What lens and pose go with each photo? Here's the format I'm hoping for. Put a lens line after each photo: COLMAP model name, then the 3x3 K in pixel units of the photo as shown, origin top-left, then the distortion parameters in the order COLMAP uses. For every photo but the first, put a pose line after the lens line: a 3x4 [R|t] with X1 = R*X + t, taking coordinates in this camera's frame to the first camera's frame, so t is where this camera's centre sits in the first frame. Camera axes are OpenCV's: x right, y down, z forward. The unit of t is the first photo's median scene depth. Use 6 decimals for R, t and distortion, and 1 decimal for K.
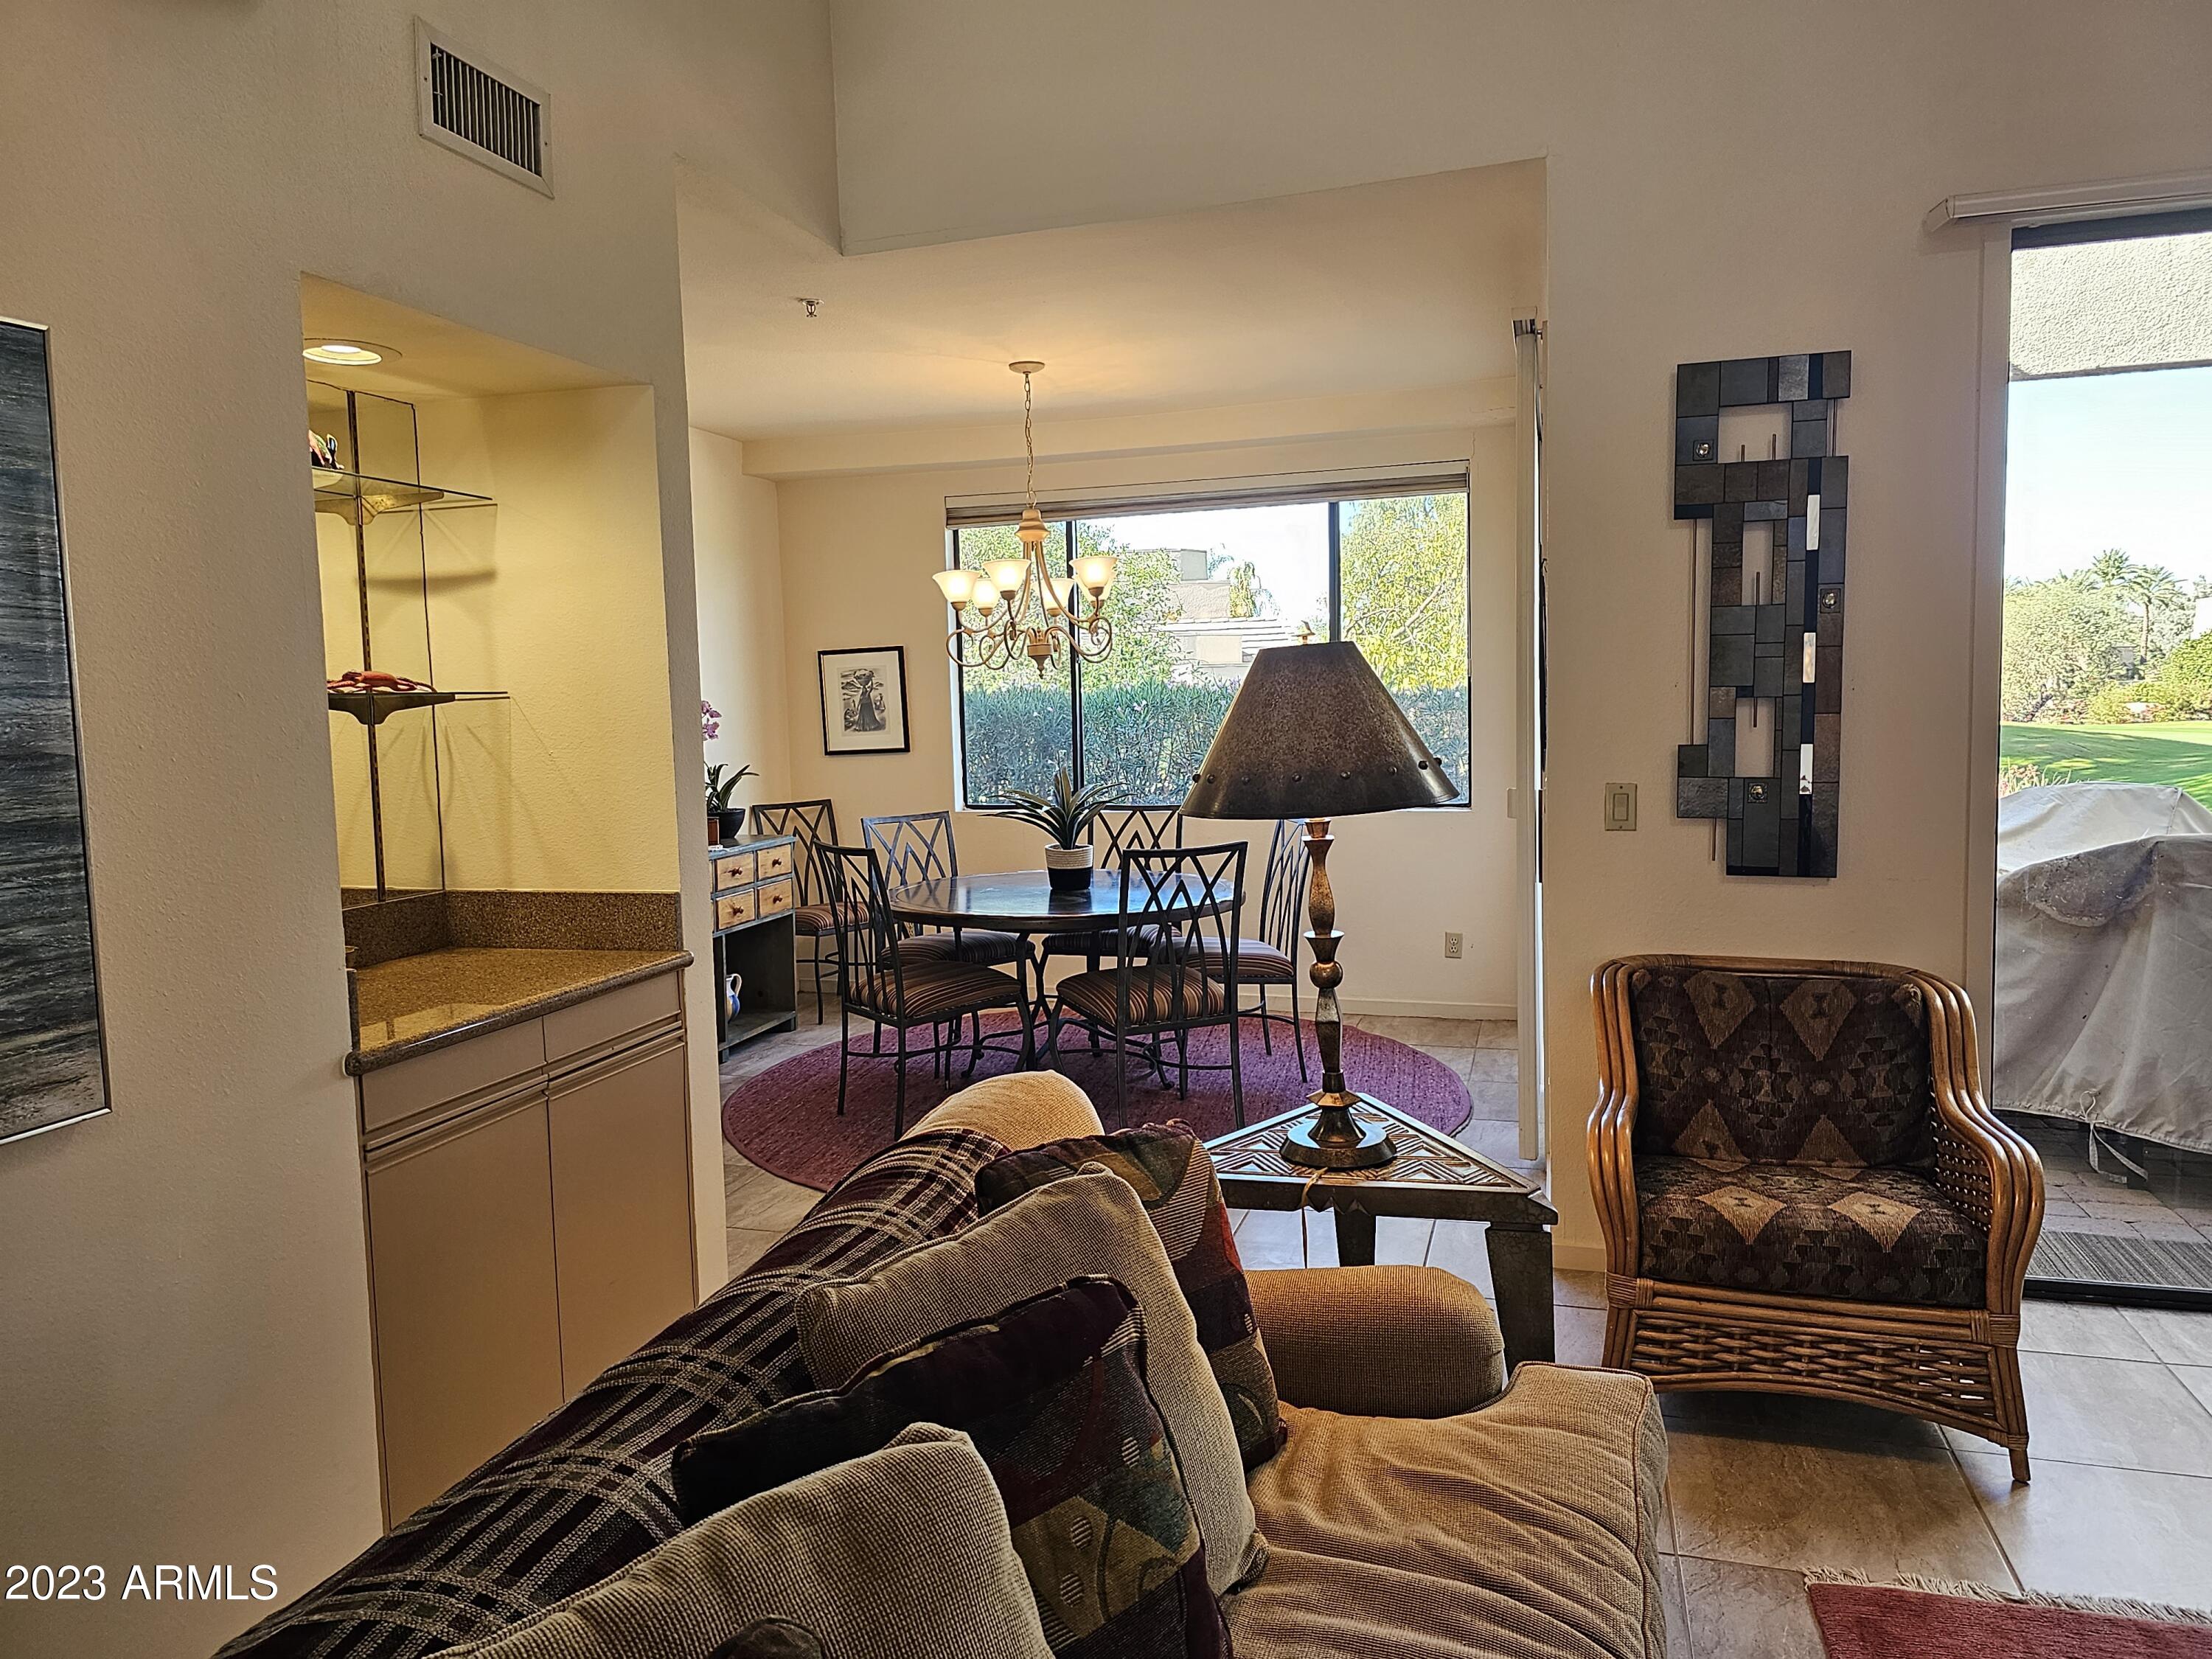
lens RADIAL K [[1478.5, 0, 1104.5], [0, 1478.5, 813.2], [0, 0, 1]] dist [0.062855, -0.057546]
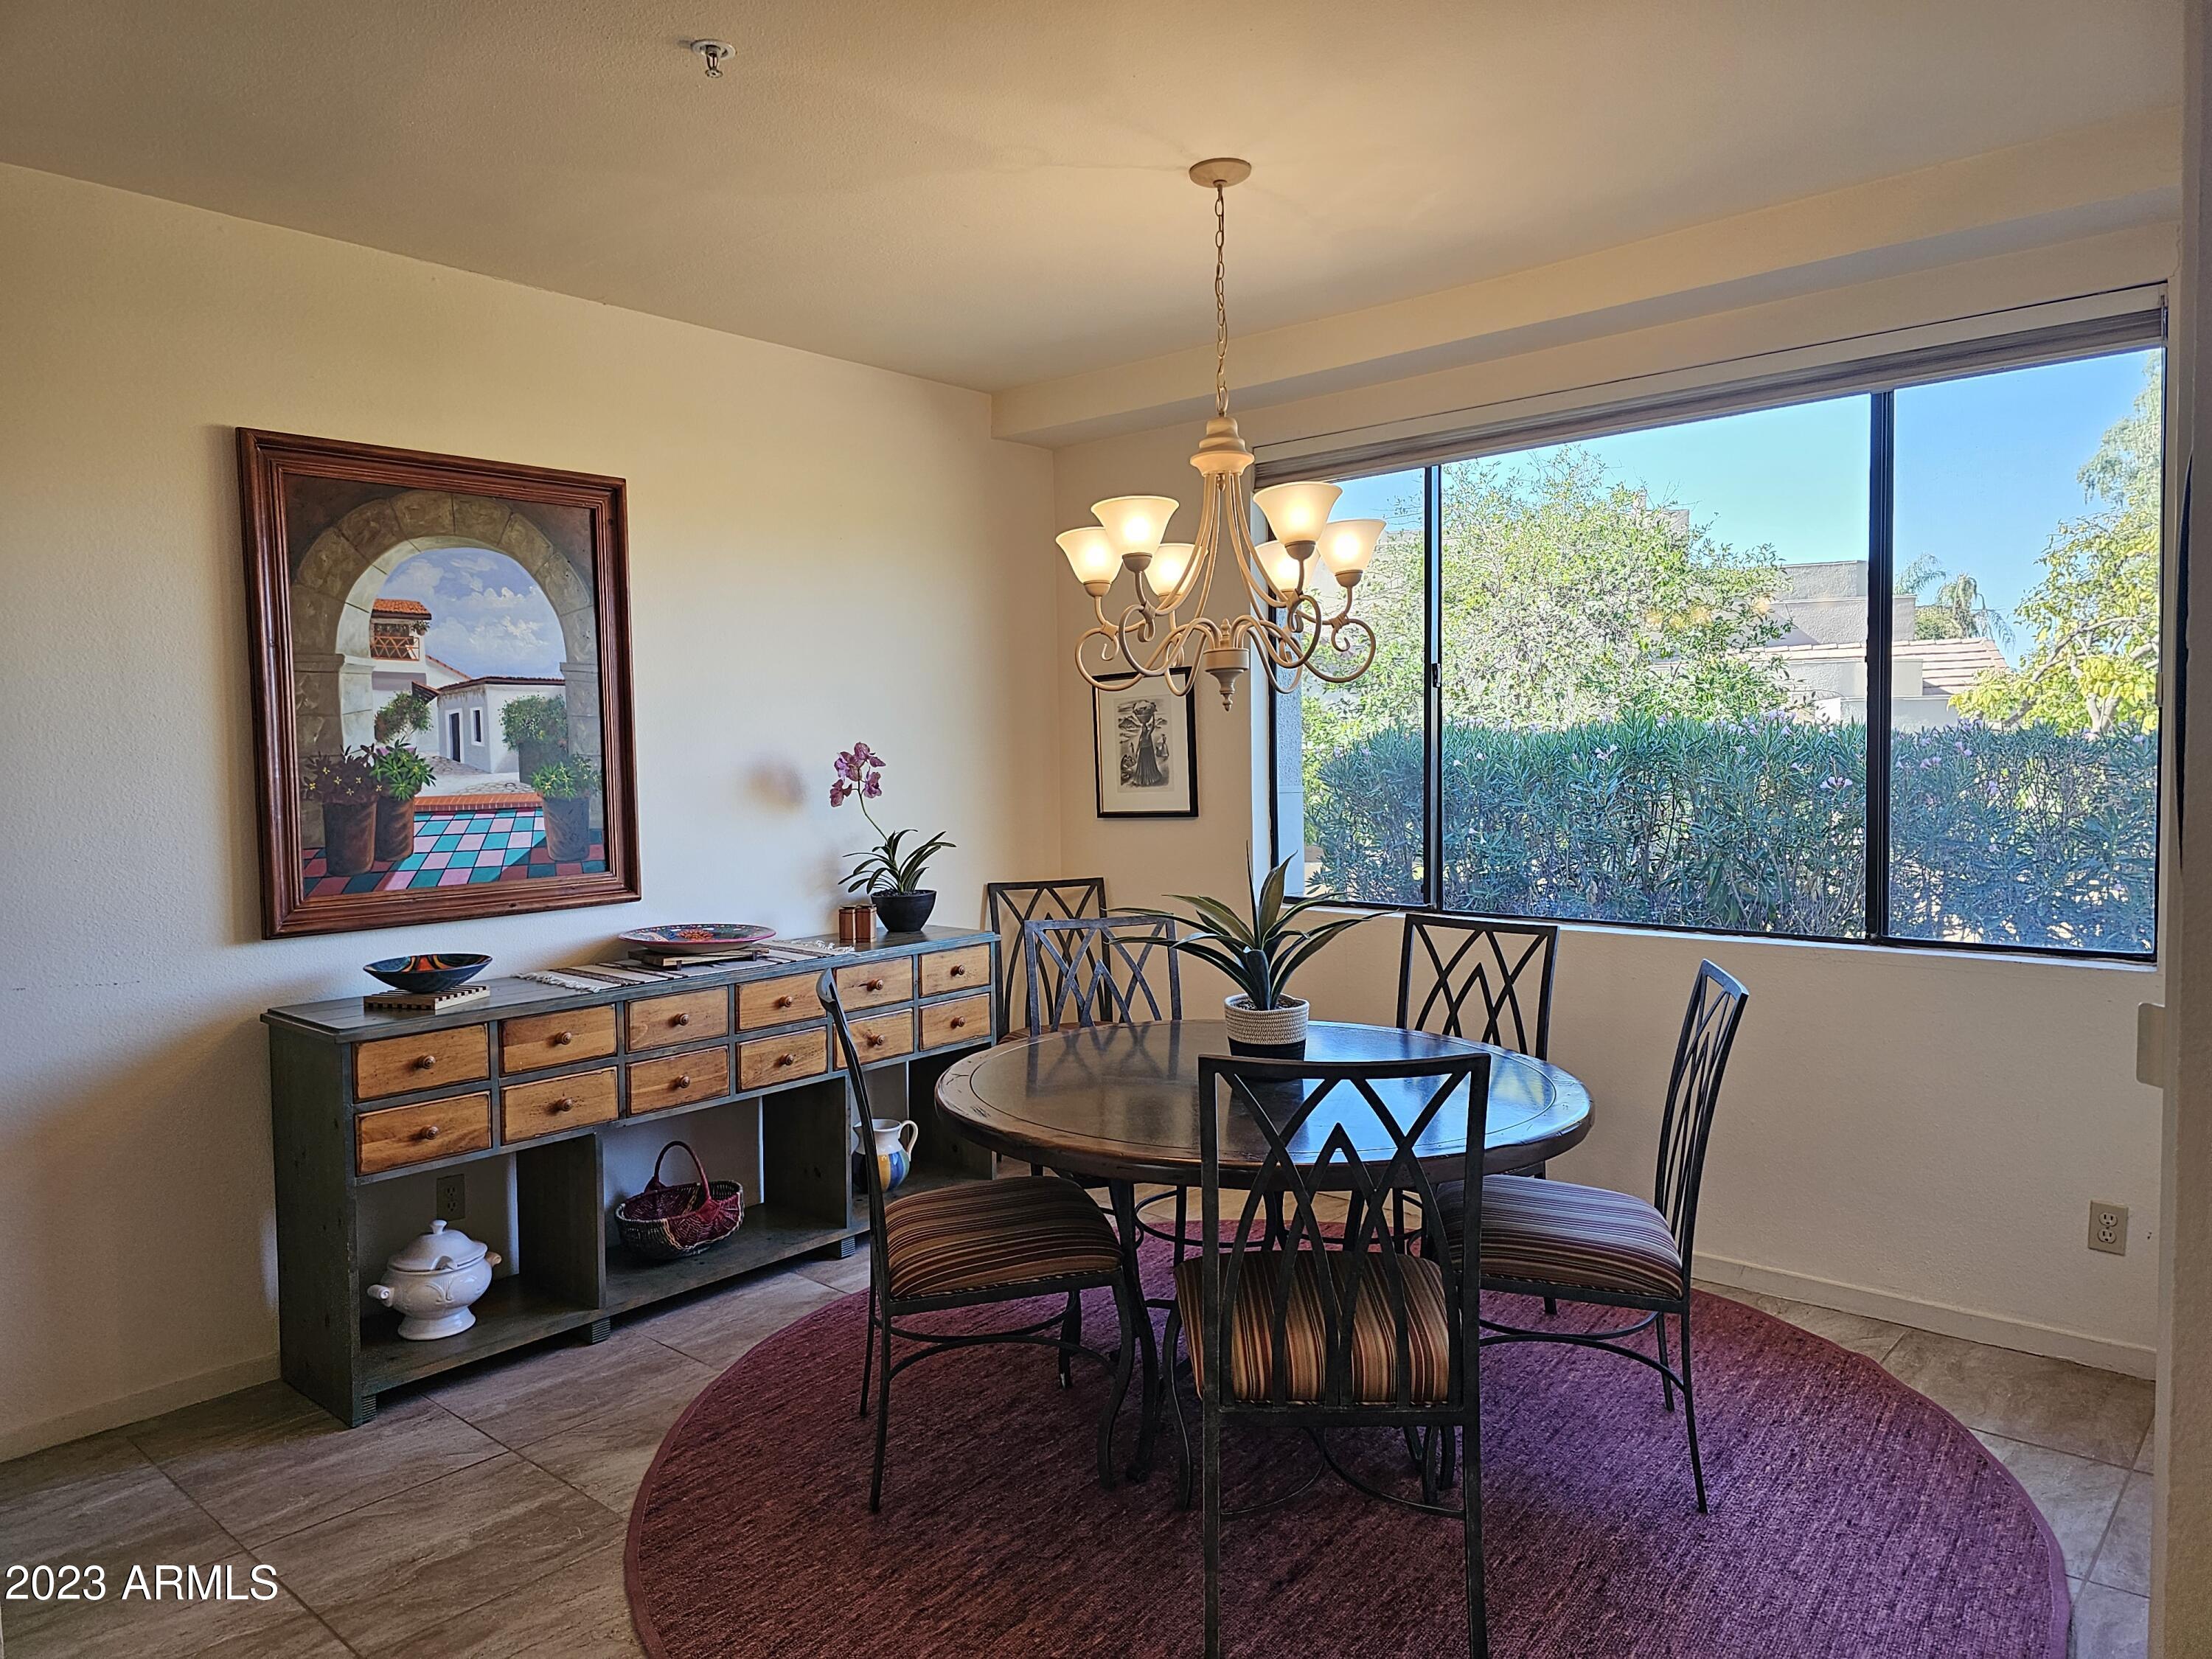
lens RADIAL K [[1478.5, 0, 1095.1], [0, 1478.5, 831.7], [0, 0, 1]] dist [0.062855, -0.057546]
pose [[0.905969, 0.034883, -0.421903, 0.133202], [-0.041170, 0.999135, -0.005798, -0.031679], [0.421336, 0.022623, 0.906622, 0.383219]]
